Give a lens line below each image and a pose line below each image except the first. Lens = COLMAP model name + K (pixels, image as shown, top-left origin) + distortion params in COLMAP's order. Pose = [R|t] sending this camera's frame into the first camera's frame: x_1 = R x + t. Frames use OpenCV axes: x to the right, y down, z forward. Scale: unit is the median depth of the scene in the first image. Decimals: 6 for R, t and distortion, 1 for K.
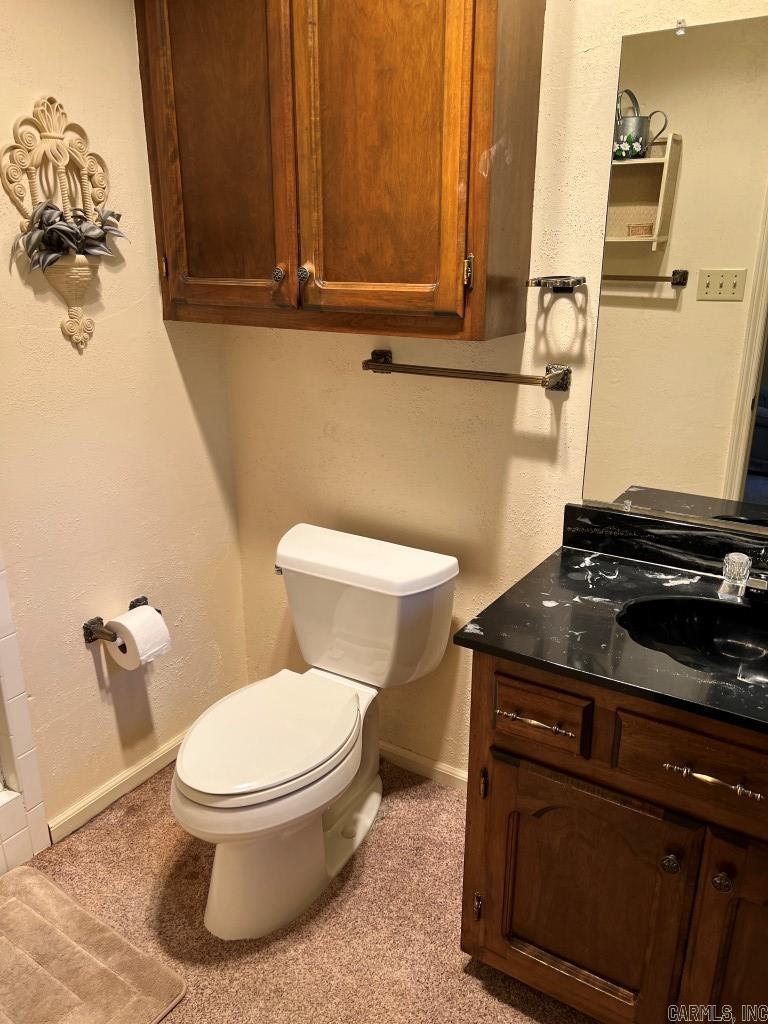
lens RADIAL K [[763.7, 0, 380.3], [0, 763.7, 519.8], [0, 0, 1]] dist [0.049860, -0.058498]
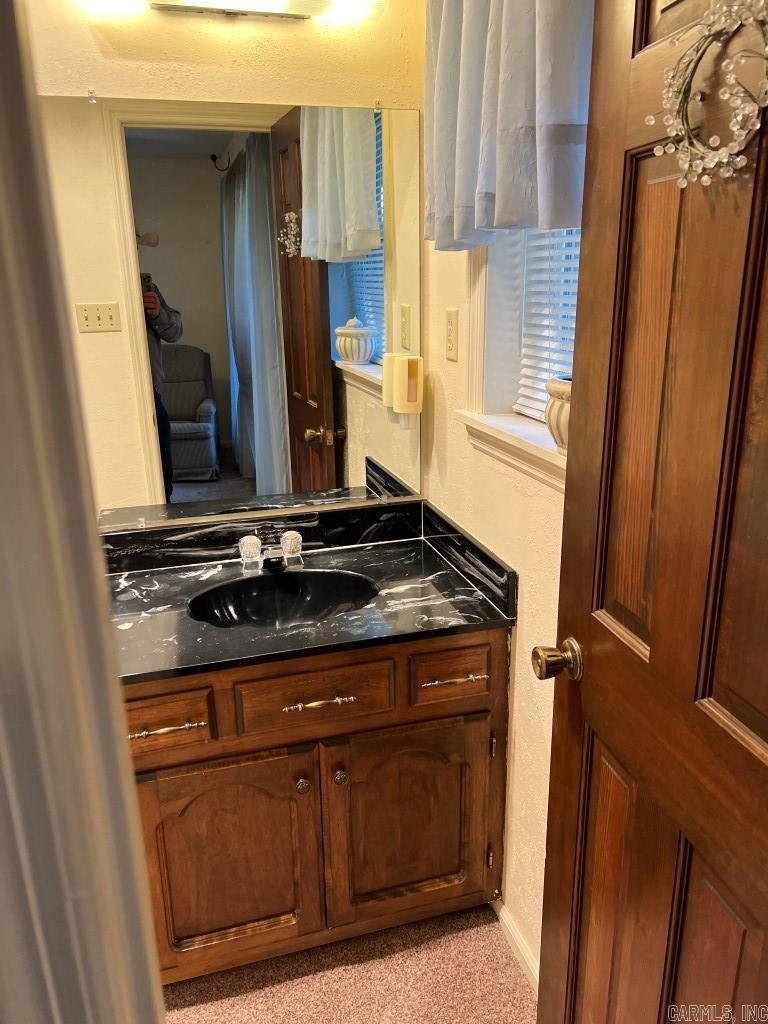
lens RADIAL K [[763.7, 0, 380.3], [0, 763.7, 519.8], [0, 0, 1]] dist [0.049860, -0.058498]
pose [[0.663674, -0.234932, 0.710172, -0.268681], [0.258277, 0.962982, 0.077197, -0.022482], [-0.702019, 0.132187, 0.699783, -0.001113]]
